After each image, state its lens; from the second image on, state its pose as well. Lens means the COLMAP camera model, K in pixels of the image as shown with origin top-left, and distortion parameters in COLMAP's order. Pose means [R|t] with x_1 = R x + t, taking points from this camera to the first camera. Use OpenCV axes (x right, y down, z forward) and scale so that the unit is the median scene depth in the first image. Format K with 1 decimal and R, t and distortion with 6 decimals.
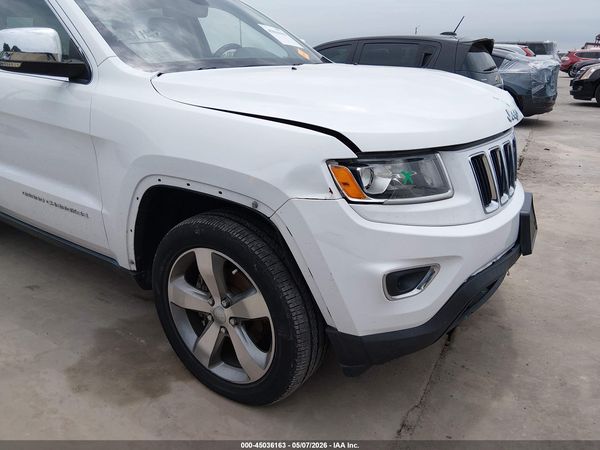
lens RADIAL K [[447.7, 0, 300.0], [0, 447.7, 225.0], [0, 0, 1]] dist [0.093154, -0.151720]
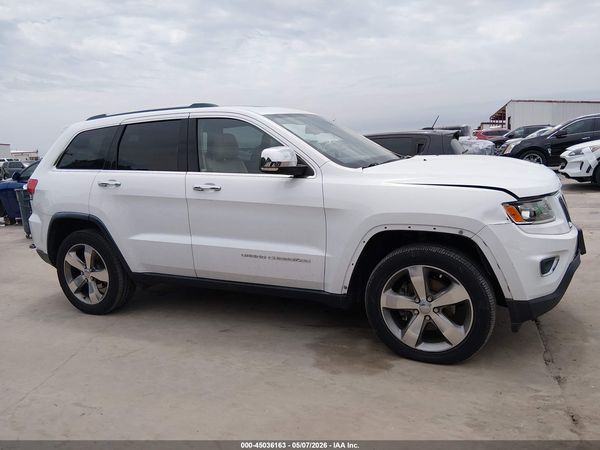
lens RADIAL K [[447.7, 0, 300.0], [0, 447.7, 225.0], [0, 0, 1]] dist [0.093154, -0.151720]
pose [[0.985131, -0.087377, 0.147927, -0.857288], [0.113414, 0.977490, -0.177907, 0.150707], [-0.129052, 0.192039, 0.972865, -0.590529]]
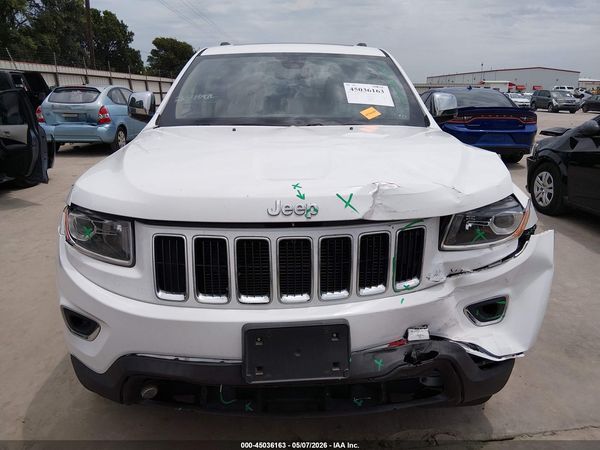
lens RADIAL K [[449.9, 0, 300.0], [0, 449.9, 225.0], [0, 0, 1]] dist [0.101083, -0.153347]
pose [[0.584469, 0.237213, -0.775968, 1.167485], [-0.291726, 0.953800, 0.071844, -0.294896], [0.757161, 0.184380, 0.626667, 0.554001]]
